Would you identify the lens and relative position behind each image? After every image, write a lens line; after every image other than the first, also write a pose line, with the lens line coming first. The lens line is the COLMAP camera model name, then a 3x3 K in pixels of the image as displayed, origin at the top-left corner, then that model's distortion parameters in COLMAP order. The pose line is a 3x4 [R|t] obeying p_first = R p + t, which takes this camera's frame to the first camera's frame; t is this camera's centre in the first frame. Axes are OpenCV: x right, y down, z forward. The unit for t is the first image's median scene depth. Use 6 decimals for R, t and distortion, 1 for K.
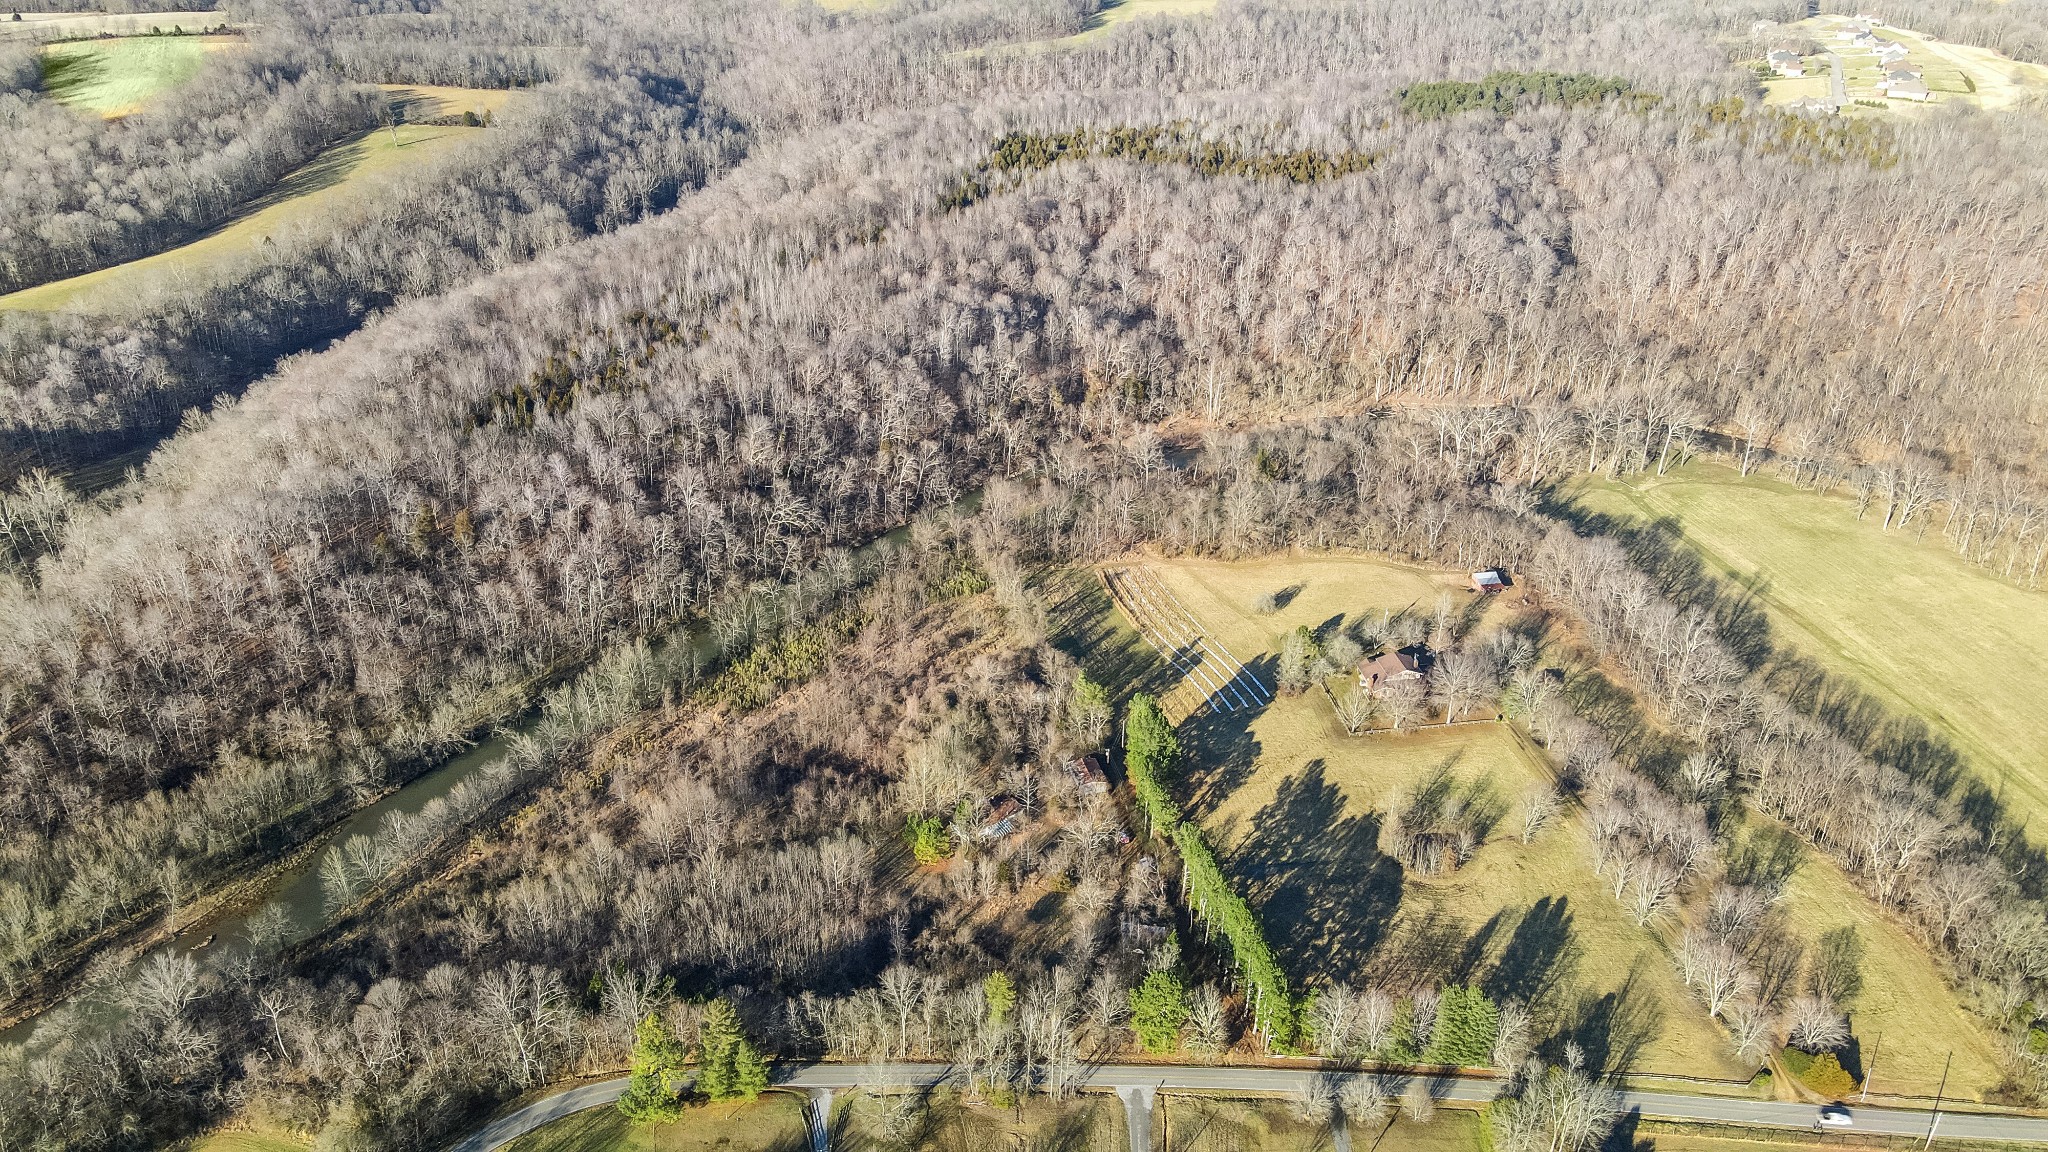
lens RADIAL K [[1505.3, 0, 1024.0], [0, 1505.3, 576.0], [0, 0, 1]] dist [0.016244, 0.007879]
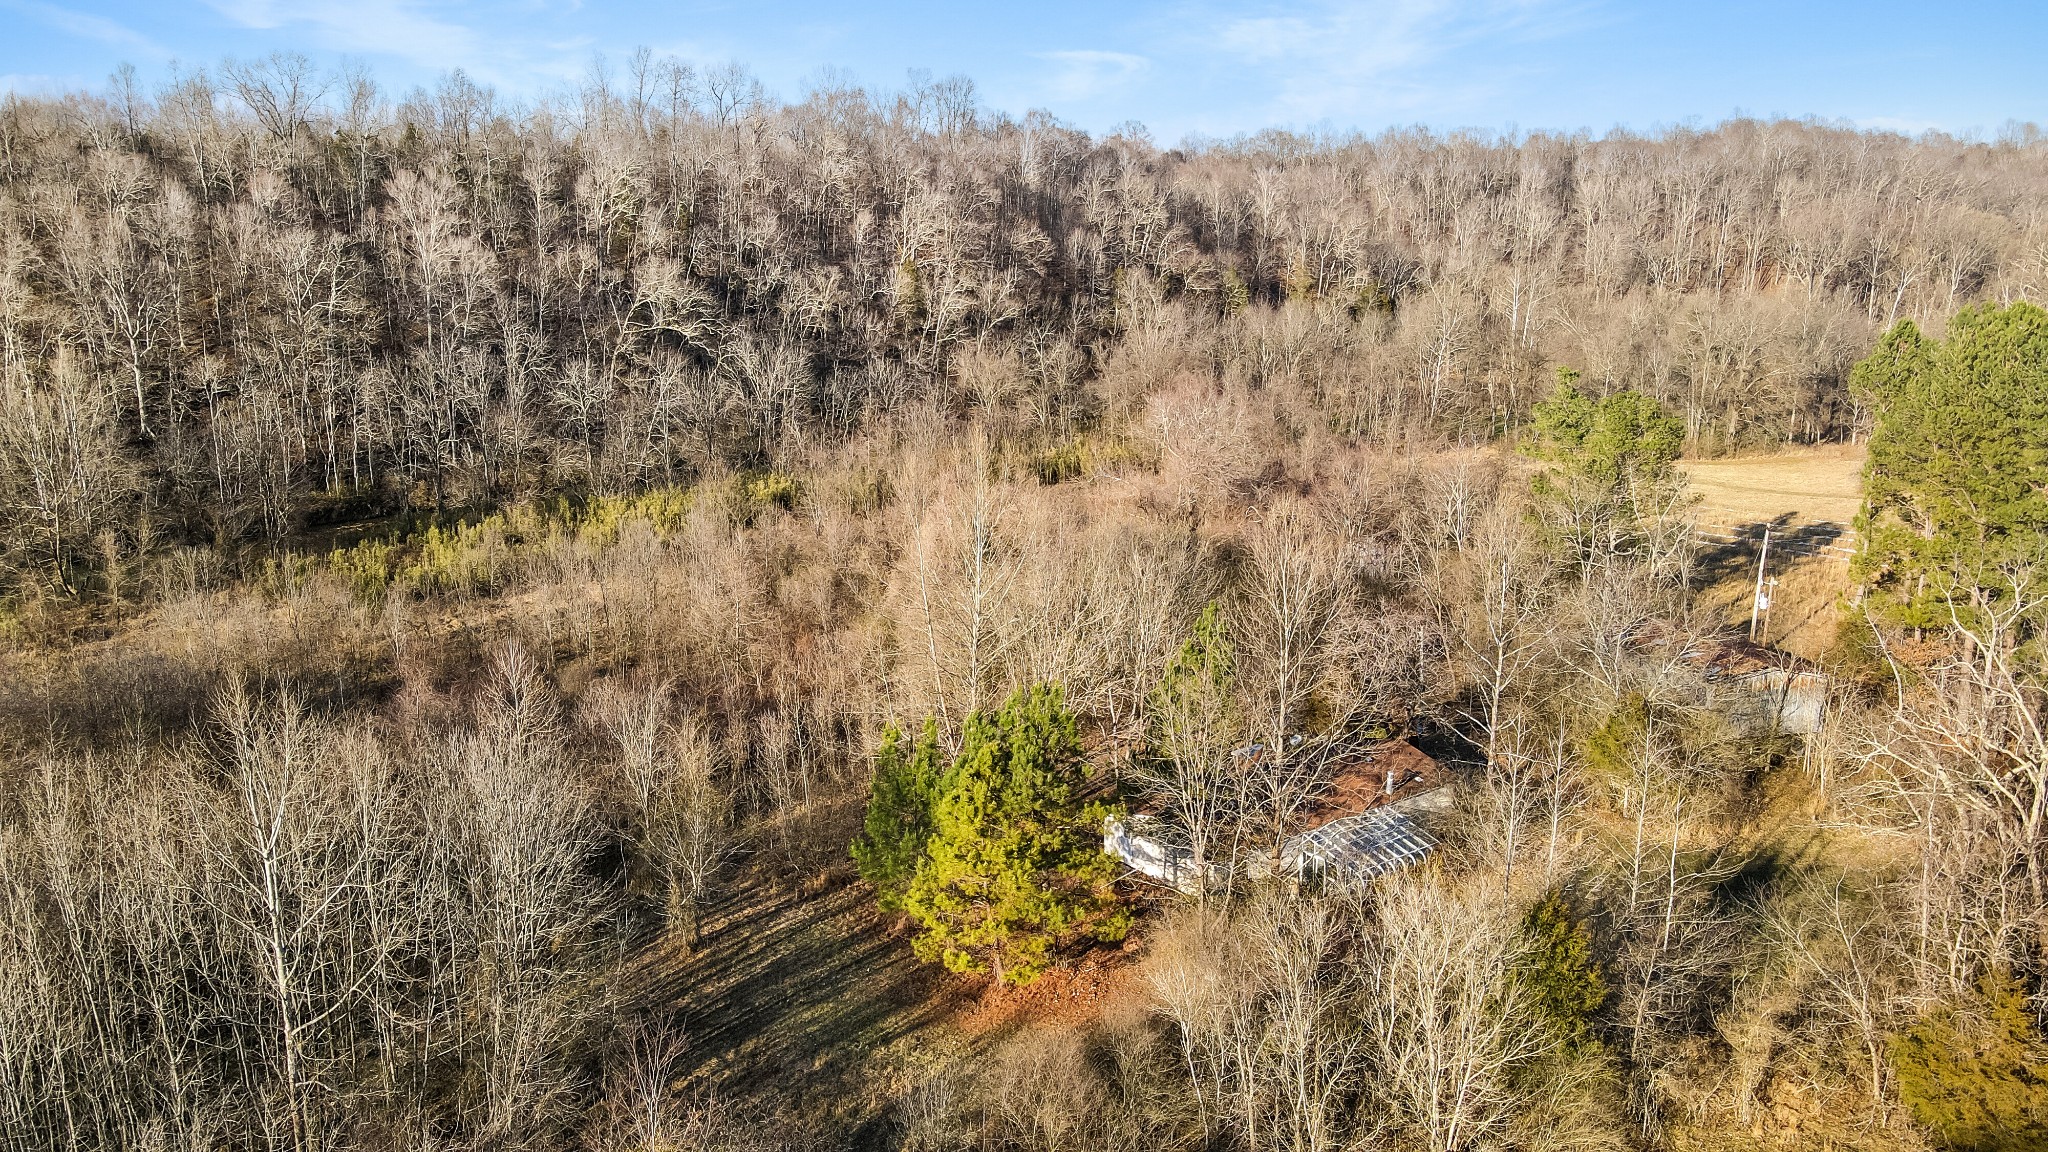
lens RADIAL K [[1505.3, 0, 1024.0], [0, 1505.3, 576.0], [0, 0, 1]] dist [0.016244, 0.007879]
pose [[0.999372, 0.014134, -0.032481, -0.034568], [-0.022098, 0.965409, -0.259800, 0.117691], [0.027686, 0.260355, 0.965116, 0.511685]]
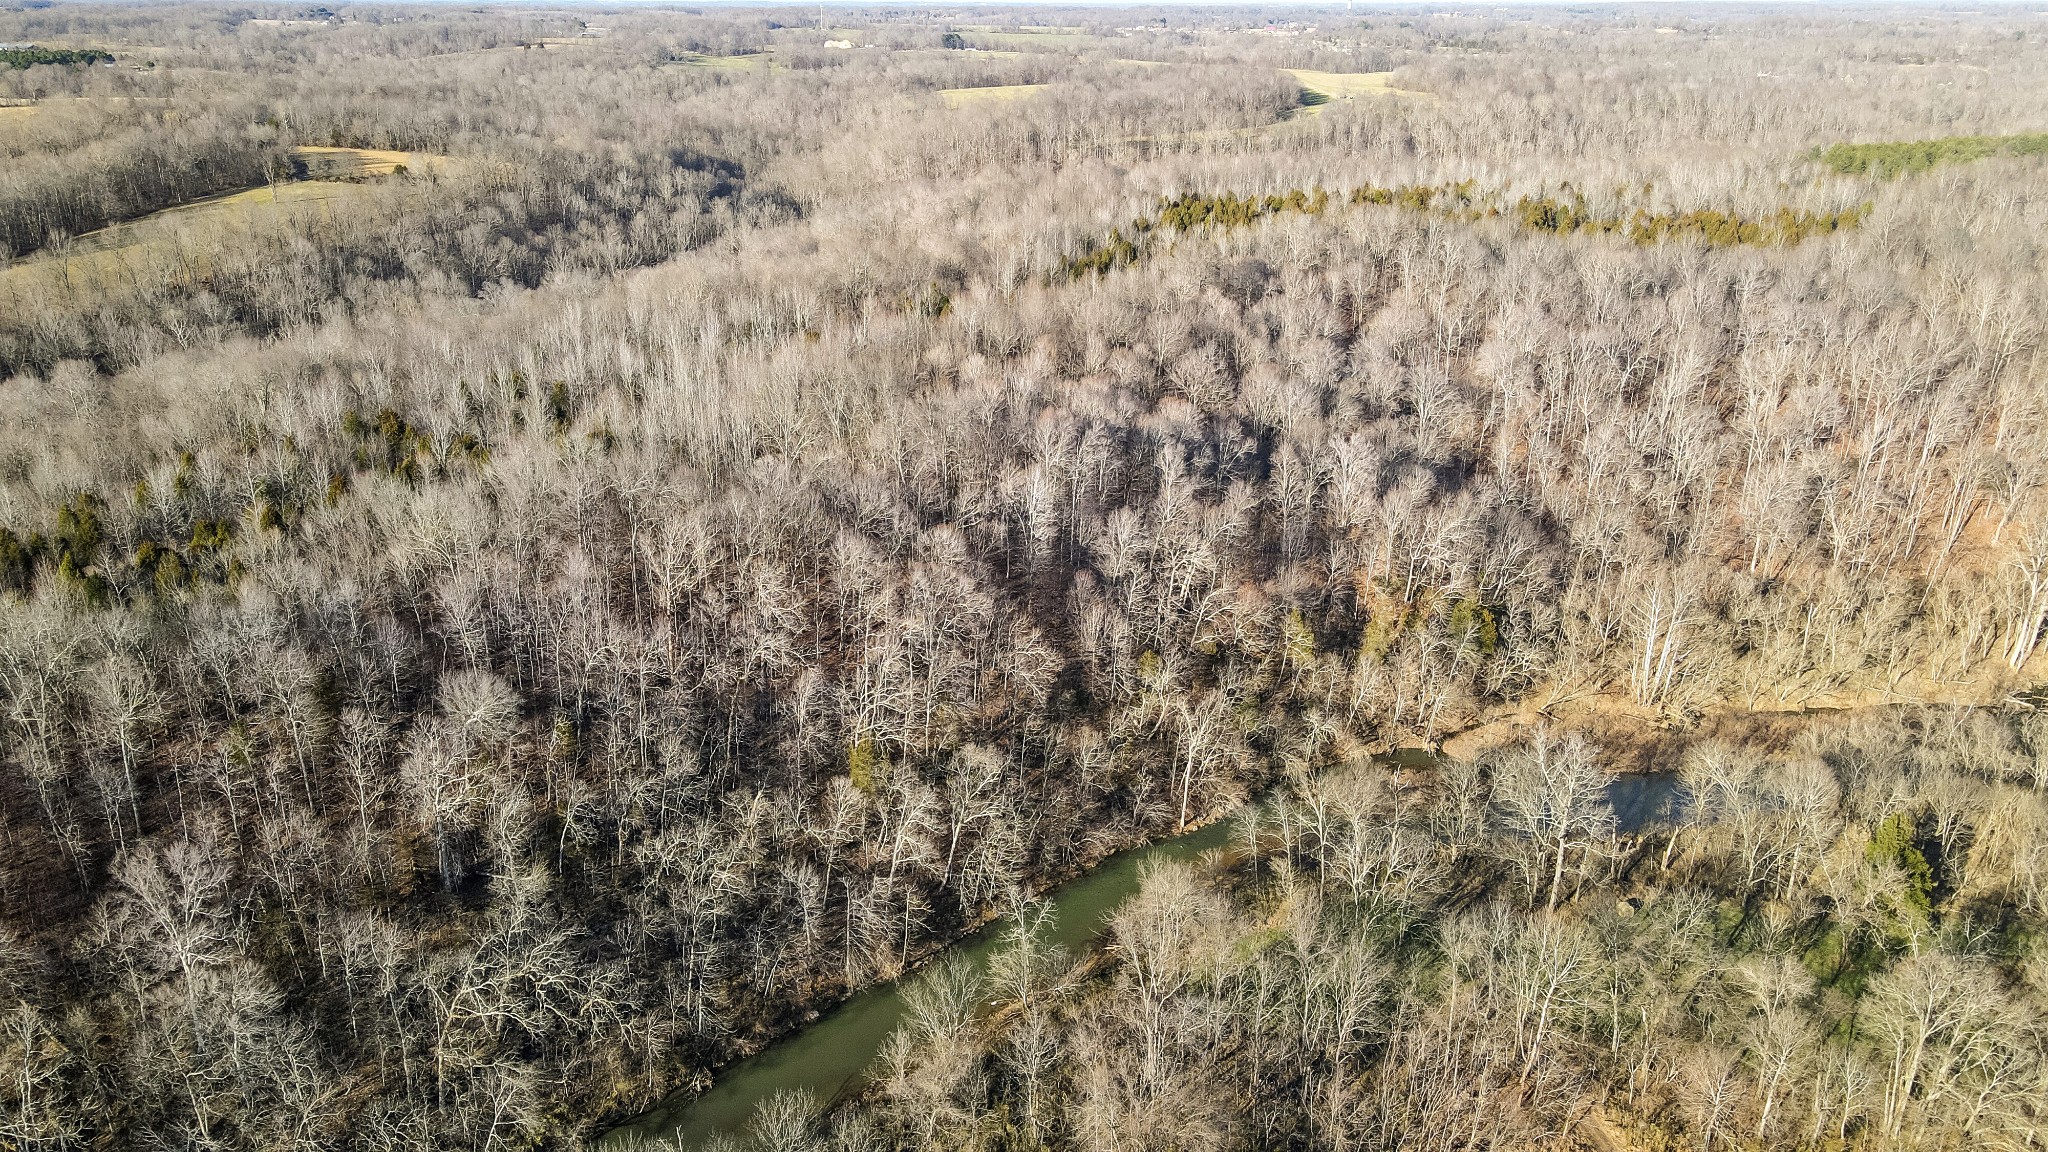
lens RADIAL K [[1505.3, 0, 1024.0], [0, 1505.3, 576.0], [0, 0, 1]] dist [0.016244, 0.007879]
pose [[0.994788, 0.041056, -0.093329, -0.016963], [-0.052334, 0.991174, -0.121801, -0.079741], [0.087505, 0.126051, 0.988157, 0.568303]]
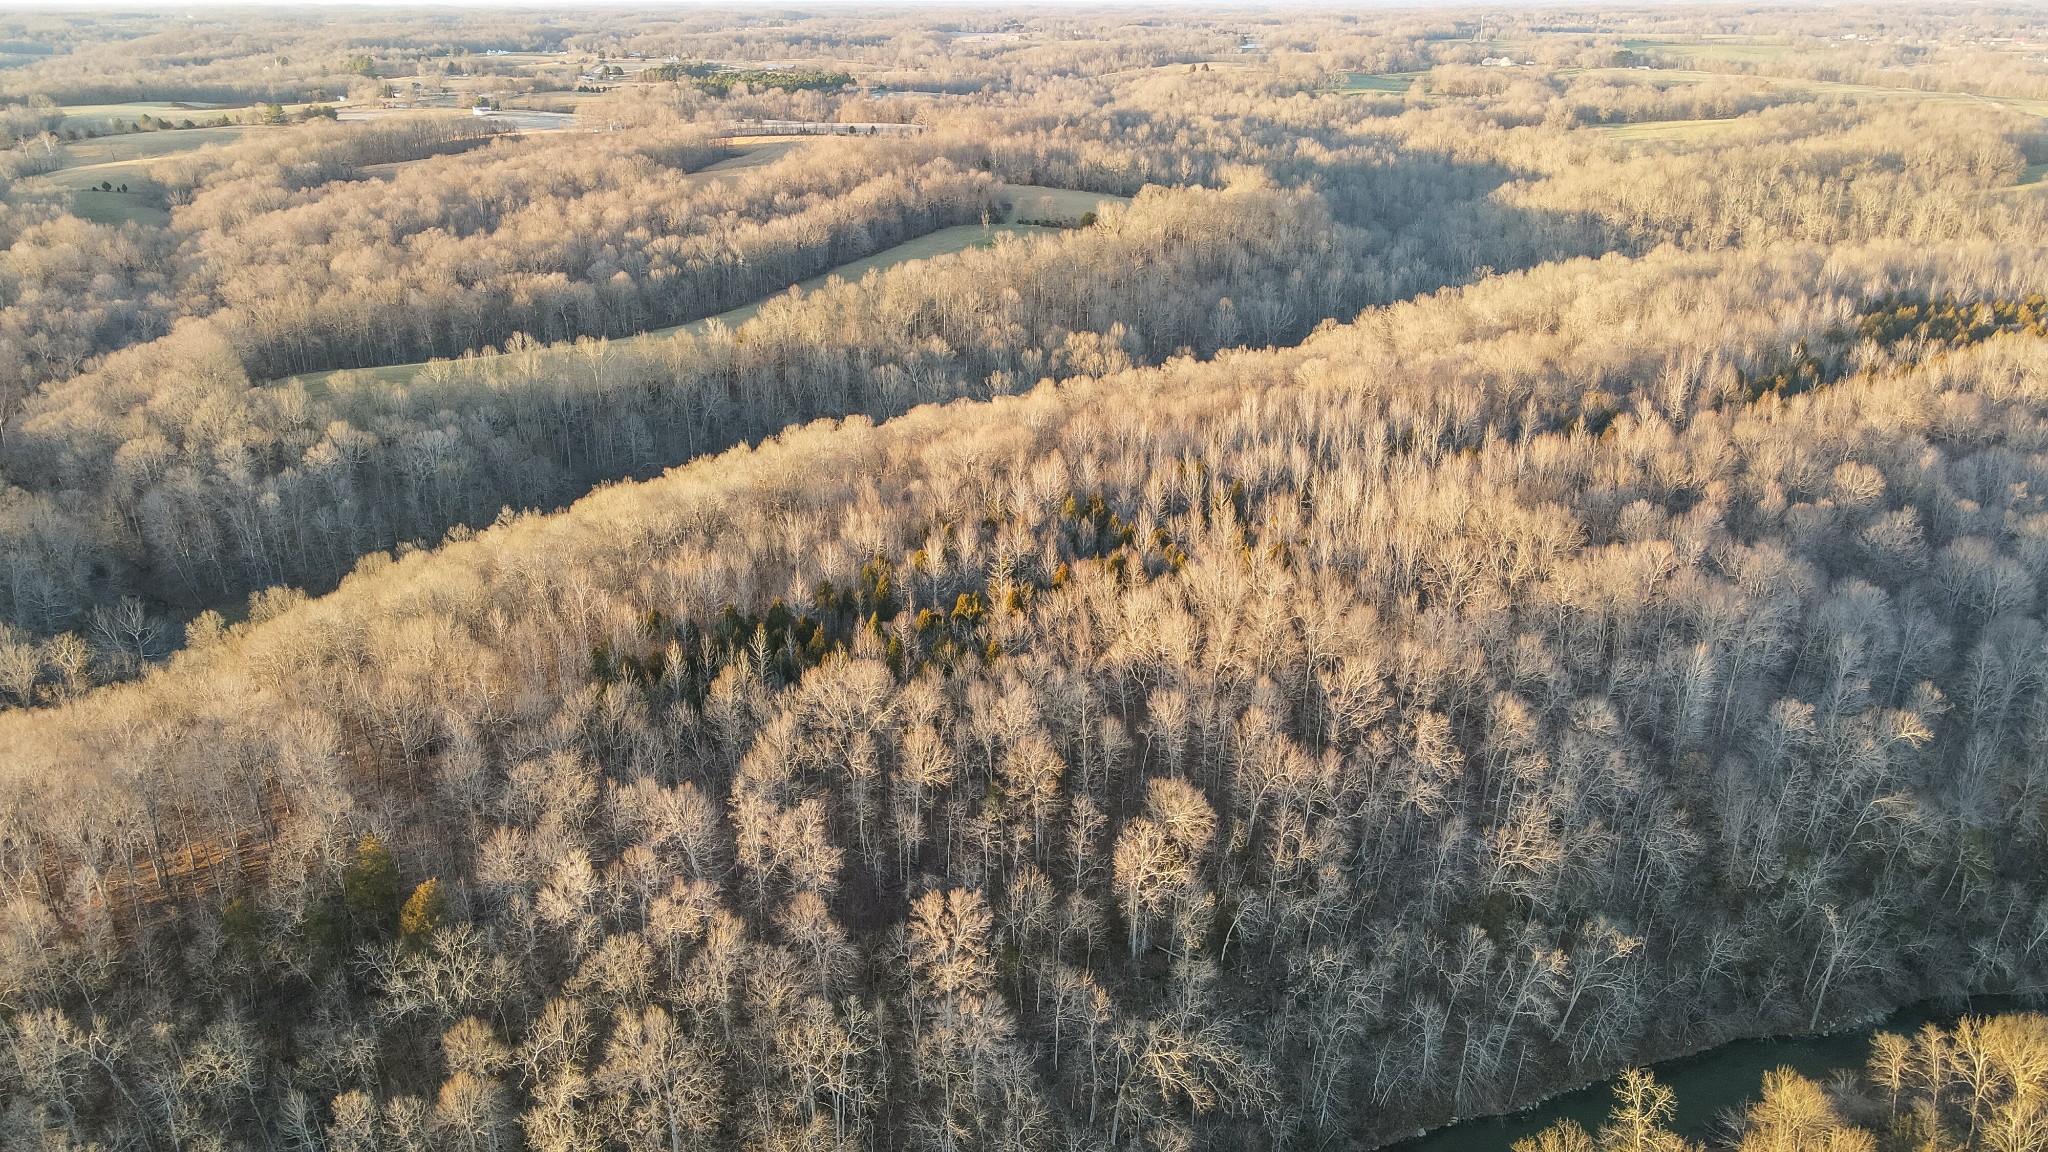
lens RADIAL K [[1505.3, 0, 1024.0], [0, 1505.3, 576.0], [0, 0, 1]] dist [0.016244, 0.007879]
pose [[0.877873, 0.173971, -0.446176, -0.034051], [-0.225637, 0.972045, -0.064937, -0.107400], [0.422406, 0.157681, 0.892586, 0.516319]]
